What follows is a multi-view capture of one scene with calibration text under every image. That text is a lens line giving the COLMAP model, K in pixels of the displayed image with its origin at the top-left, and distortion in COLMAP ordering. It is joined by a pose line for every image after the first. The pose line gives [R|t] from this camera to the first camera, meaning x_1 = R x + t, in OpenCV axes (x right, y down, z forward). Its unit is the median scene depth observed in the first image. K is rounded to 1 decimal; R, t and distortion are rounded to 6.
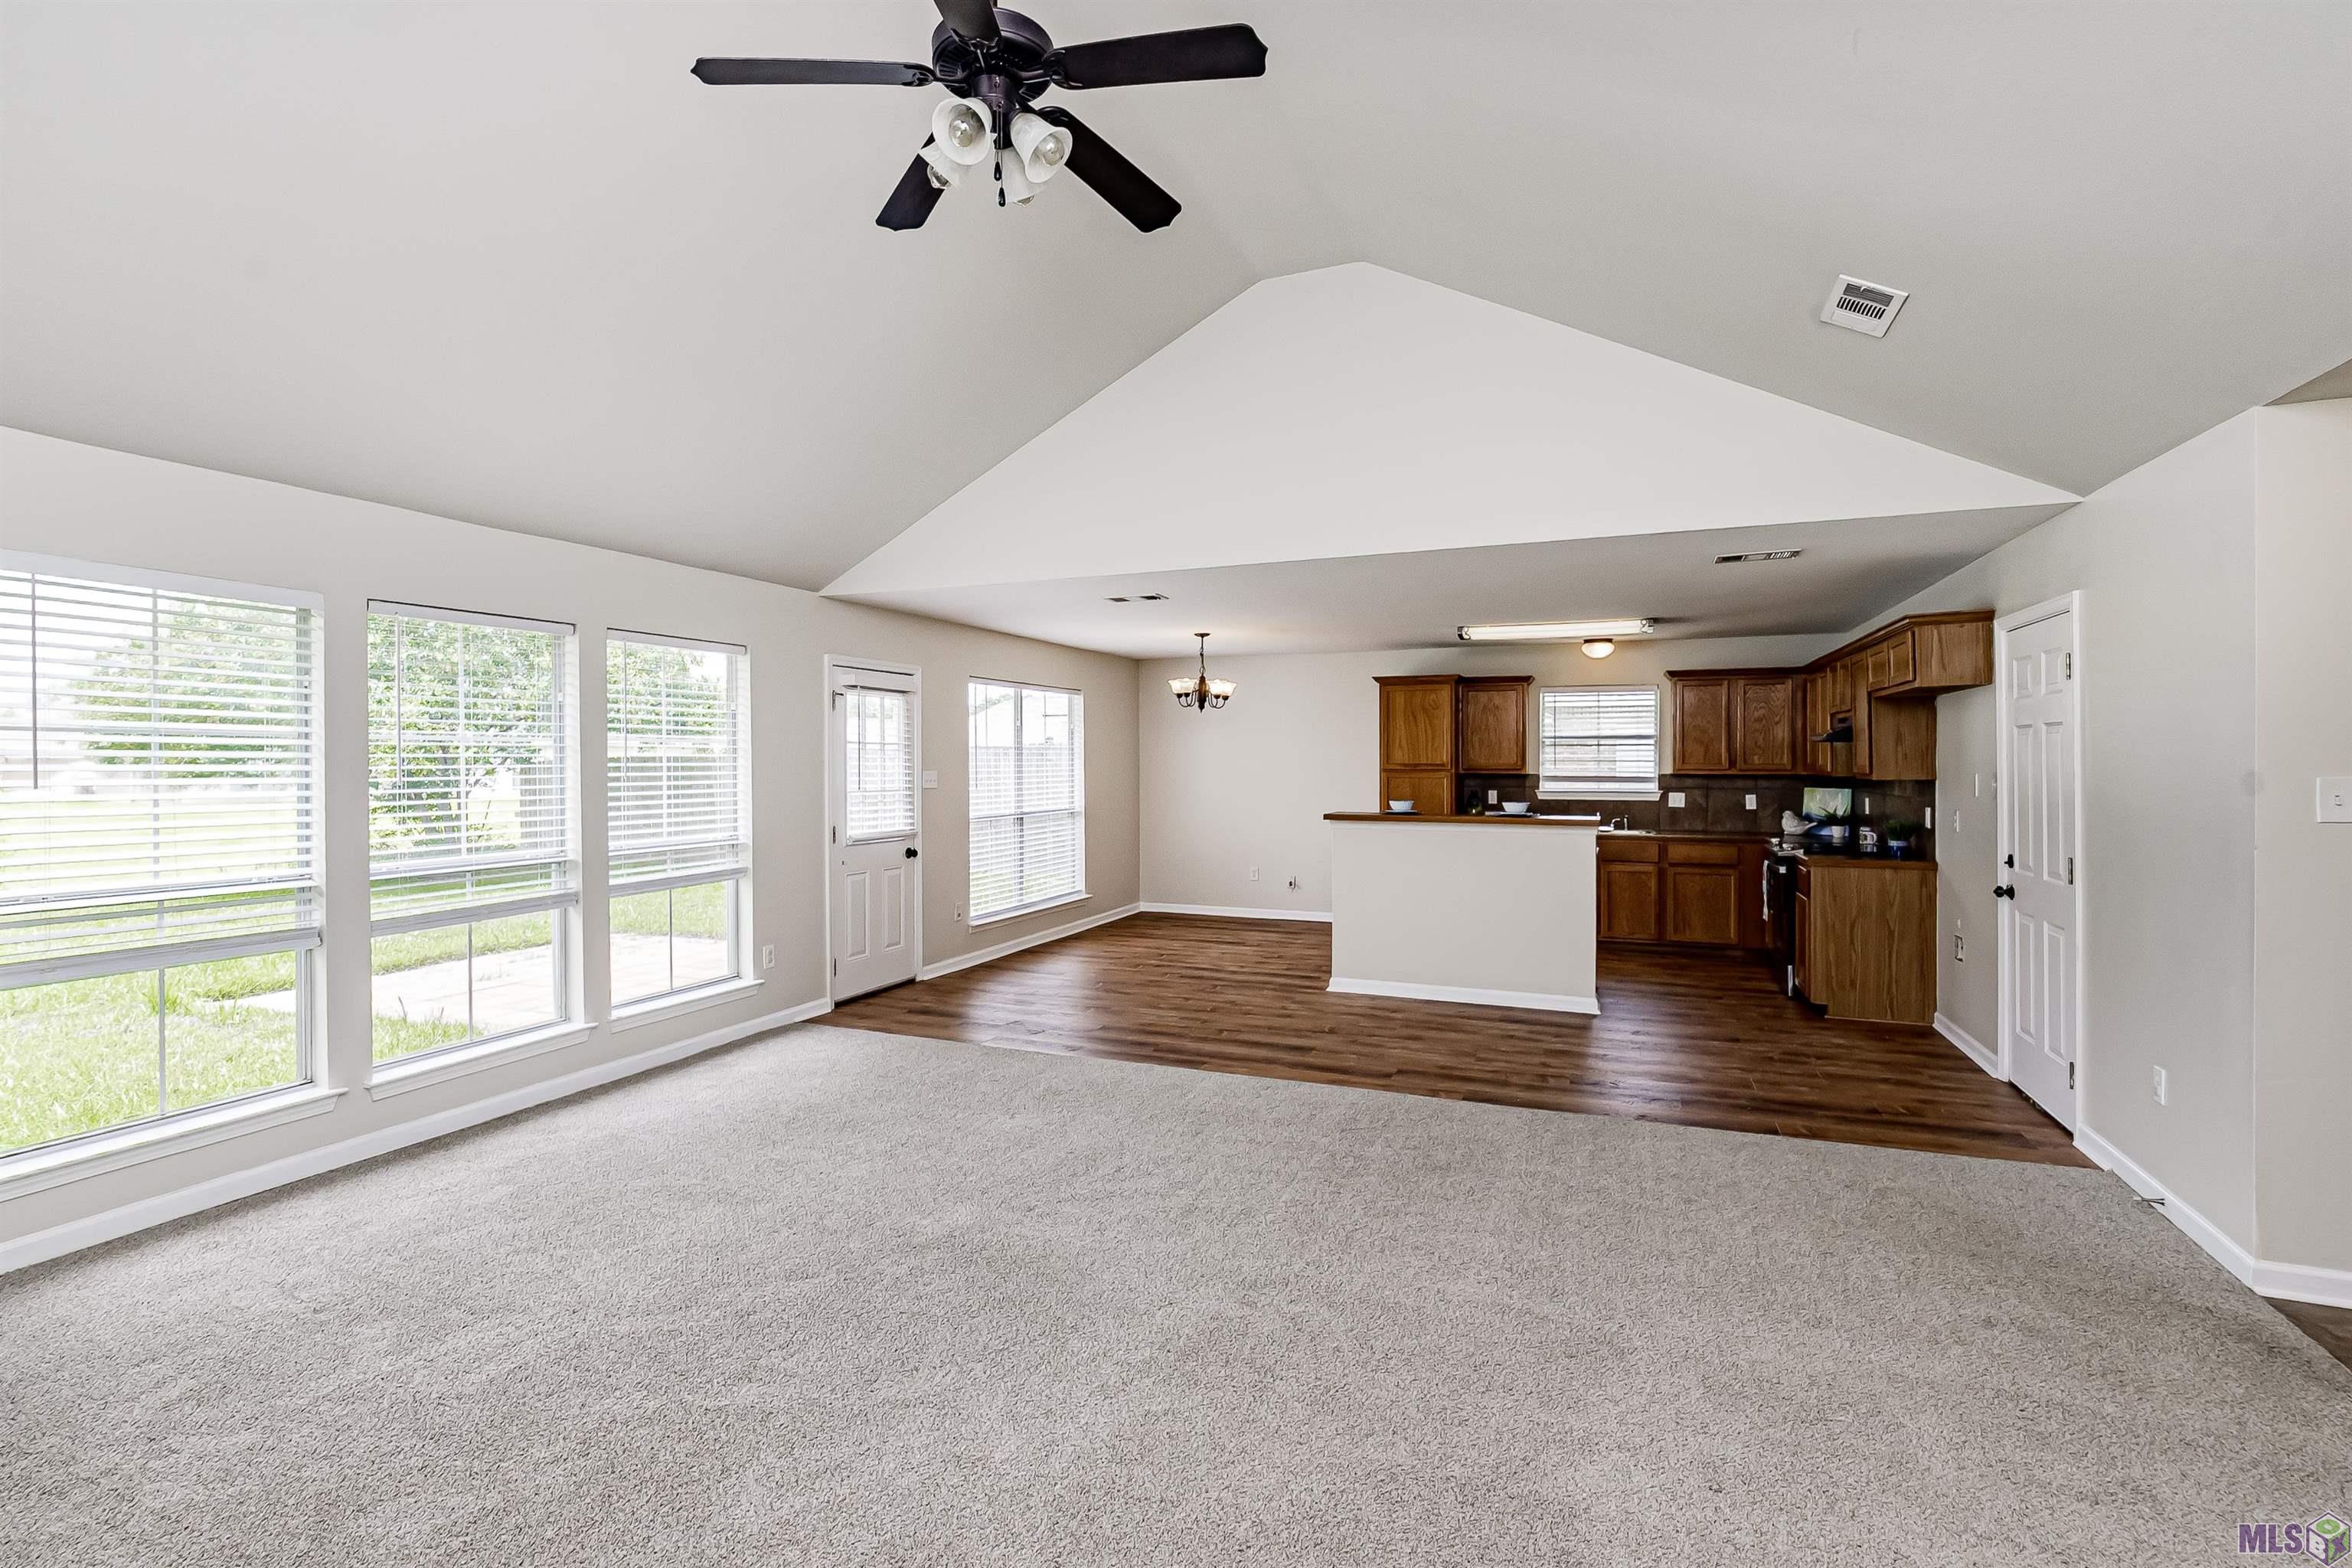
lens RADIAL K [[1072.7, 0, 1172.5], [0, 1072.7, 761.4], [0, 0, 1]] dist [0.003483, -0.002112]
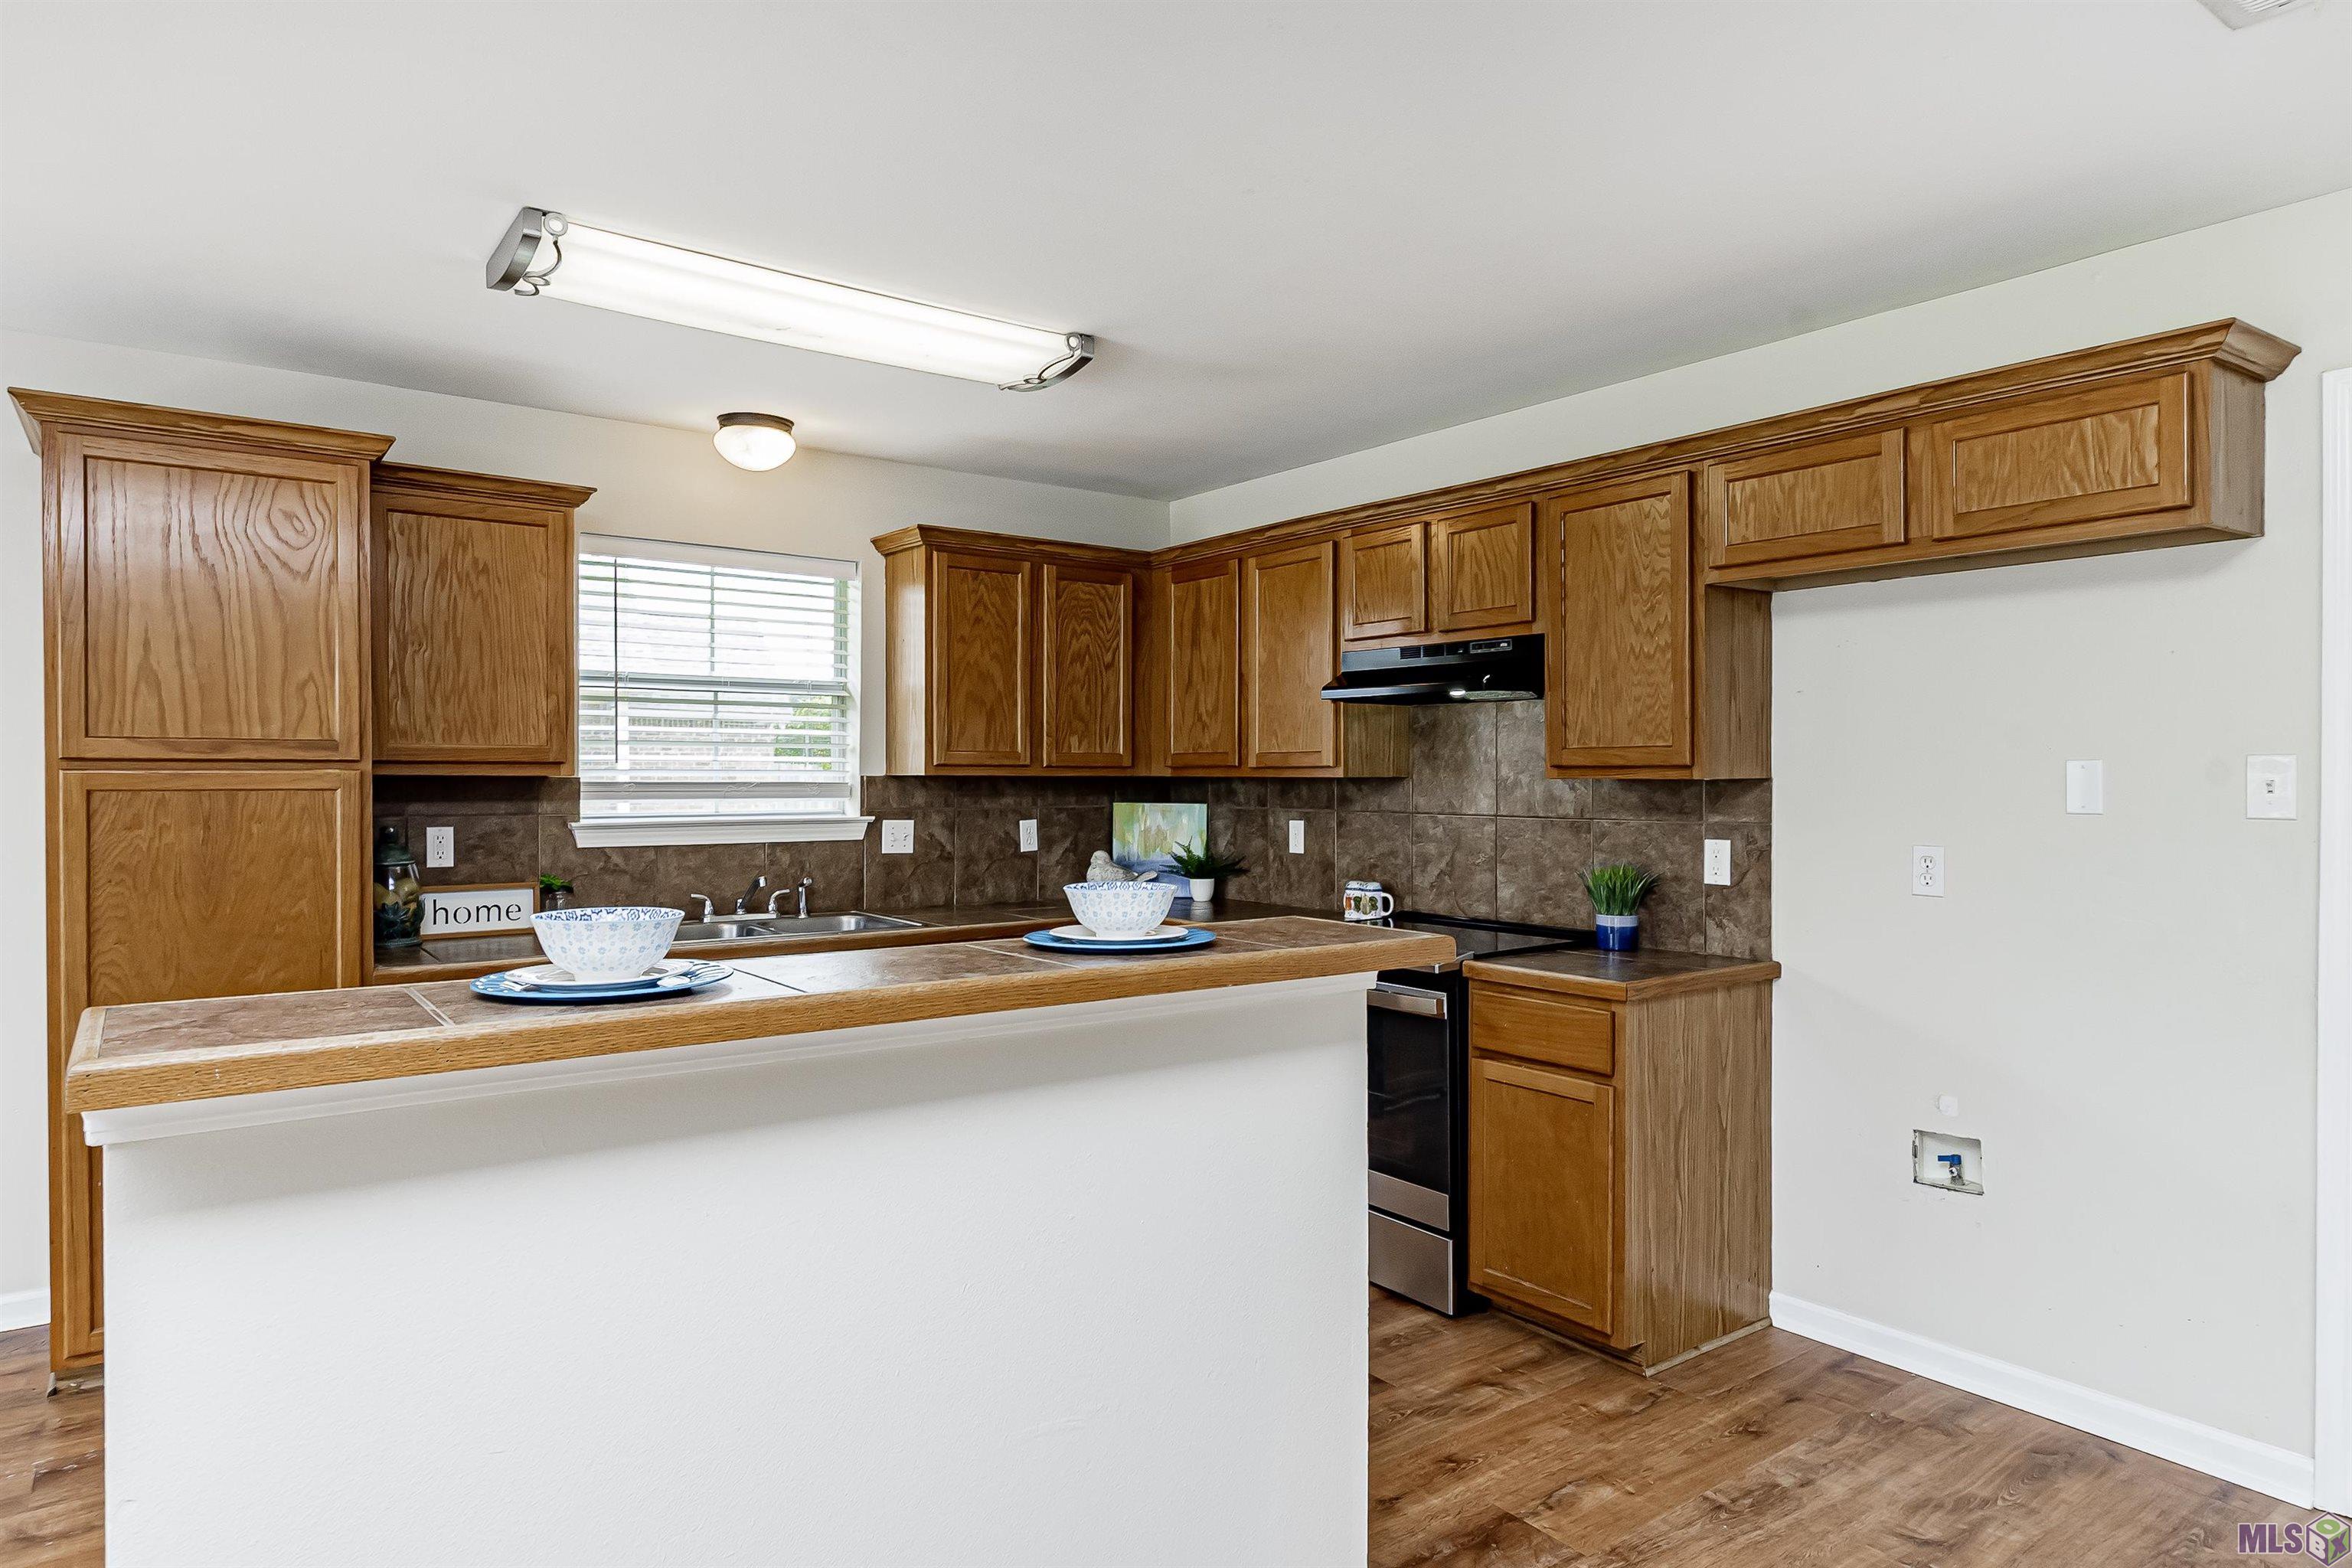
lens RADIAL K [[1376.1, 0, 1138.7], [0, 1376.1, 786.7], [0, 0, 1]] dist [-0.003097, -0.002112]
pose [[0.521569, -0.006554, 0.853184, 0.056922], [-0.001579, 0.999961, 0.008646, 0.011582], [-0.853208, -0.005856, 0.521539, 0.669300]]
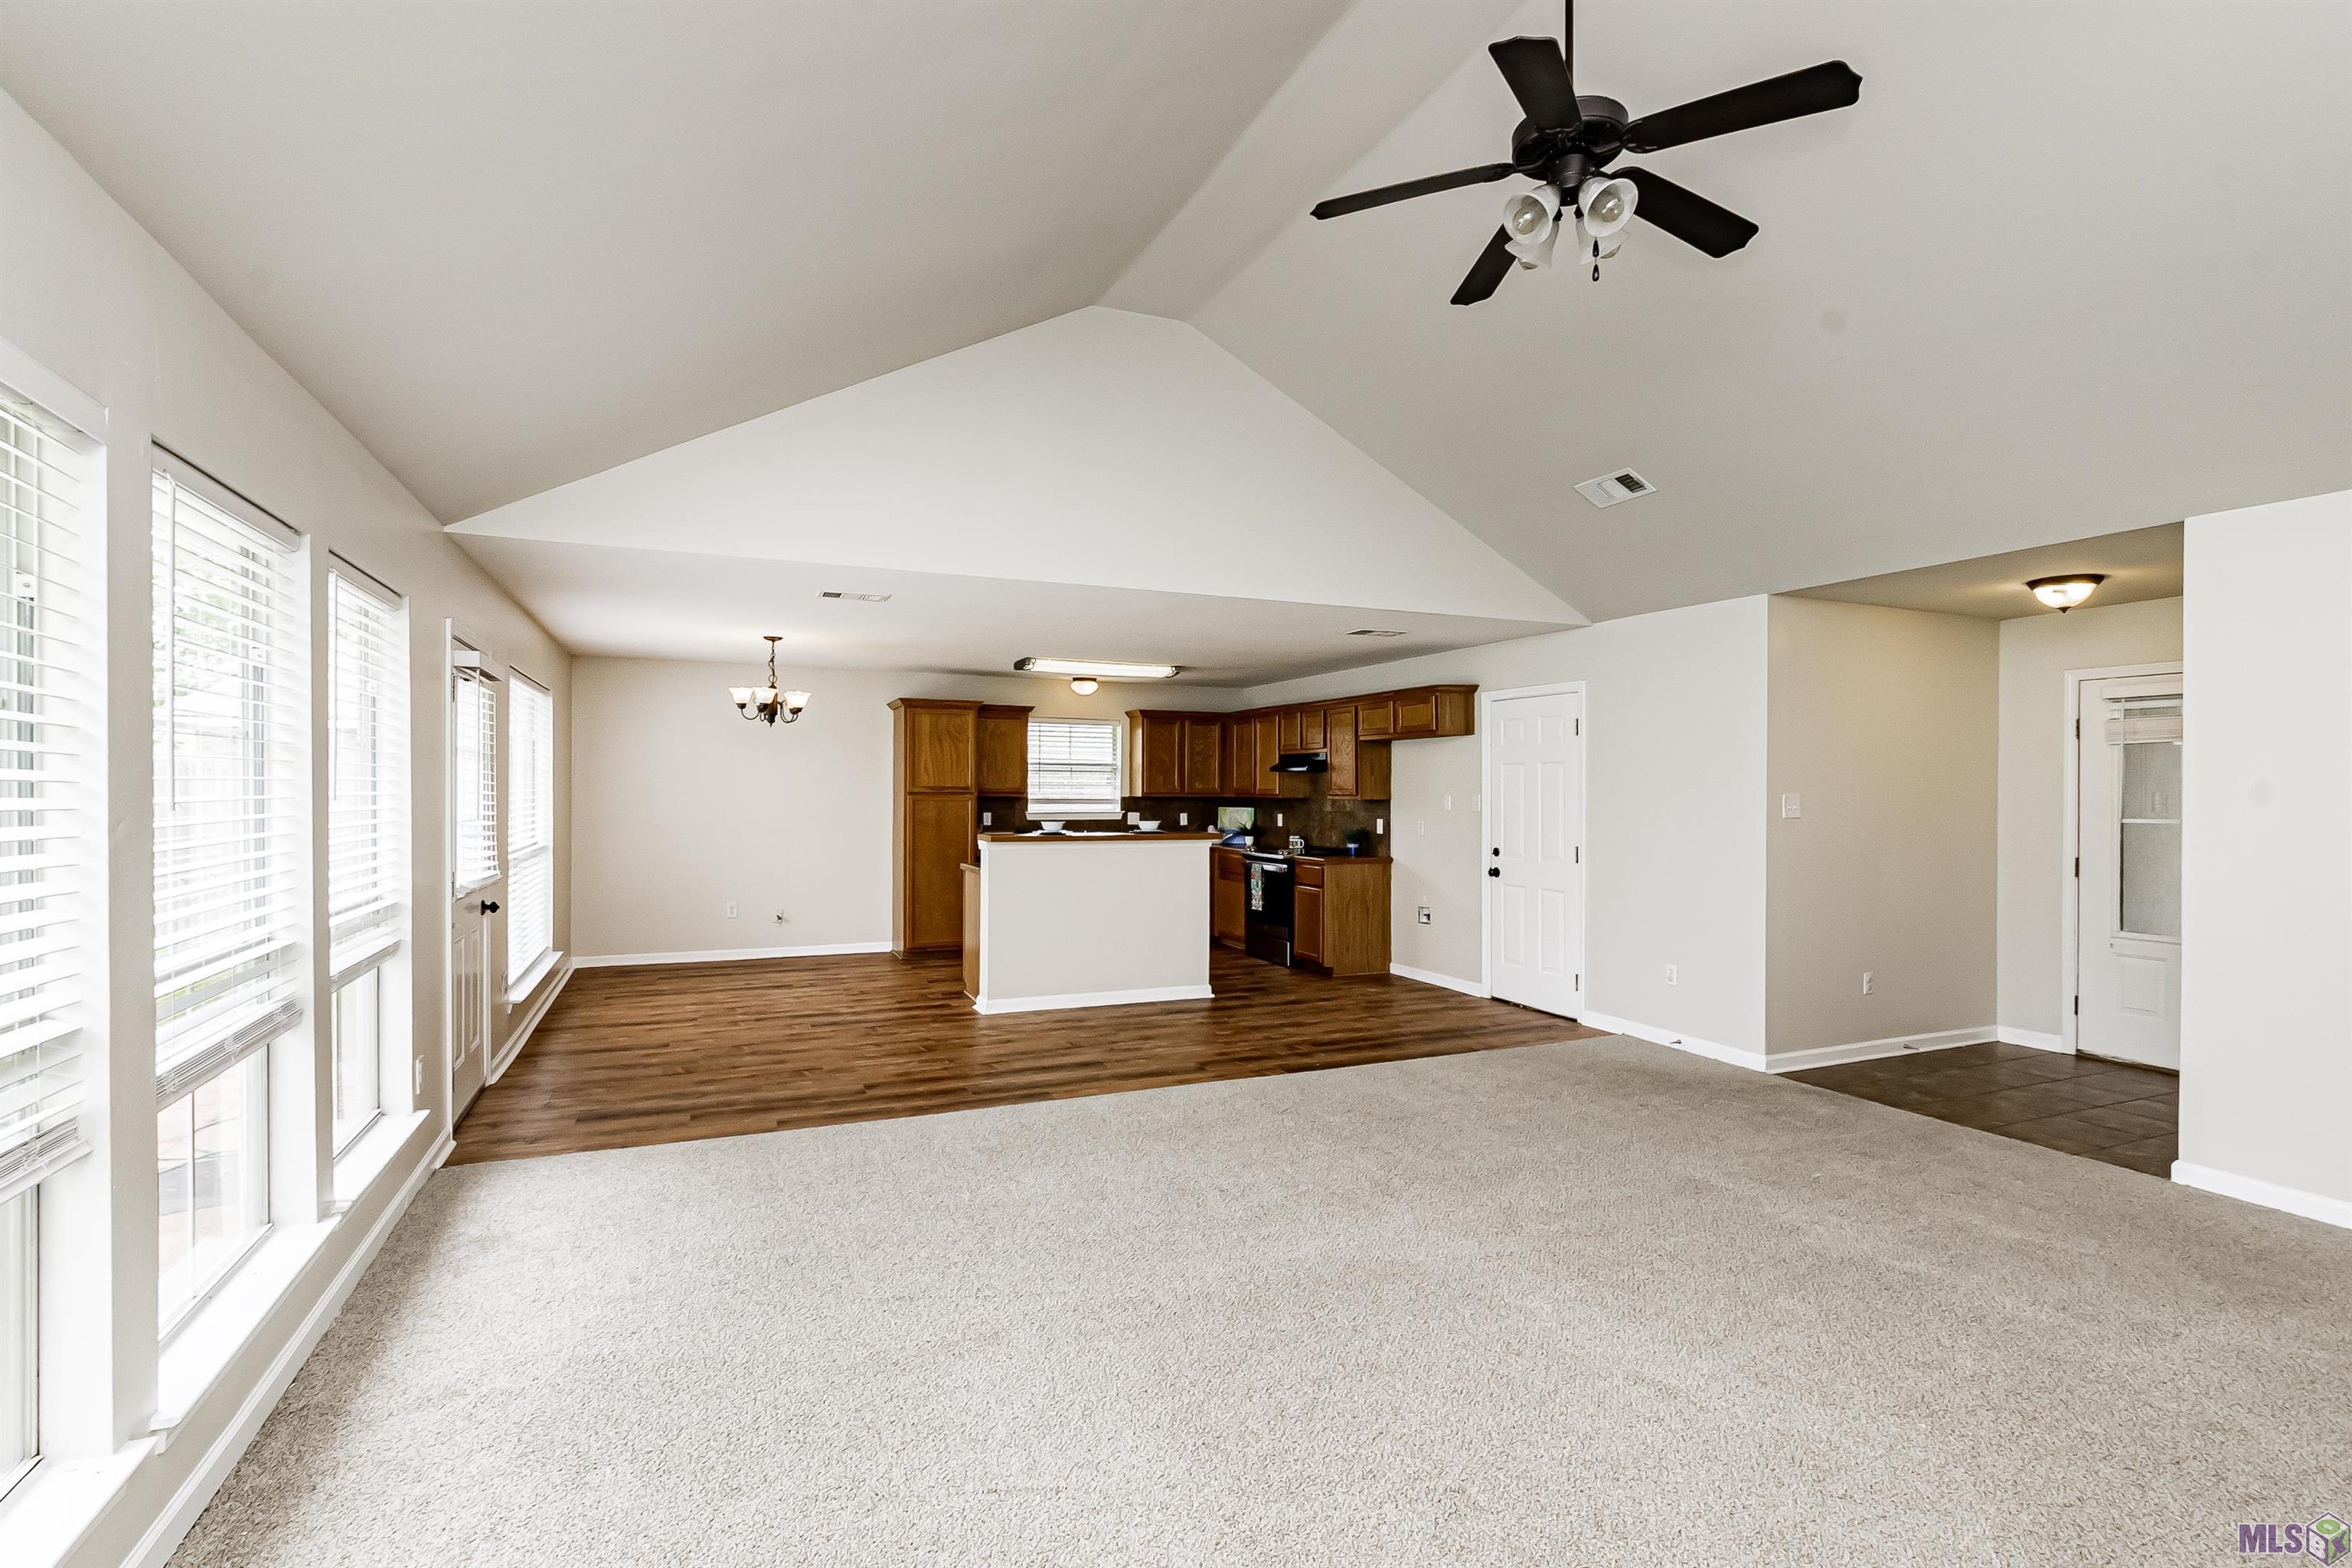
lens RADIAL K [[1072.7, 0, 1139.3], [0, 1072.7, 796.7], [0, 0, 1]] dist [0.003483, -0.002112]
pose [[0.708176, -0.001278, 0.706035, -0.383394], [-0.004983, 0.999964, 0.006808, 0.003817], [-0.706019, -0.008340, 0.708144, 0.165006]]
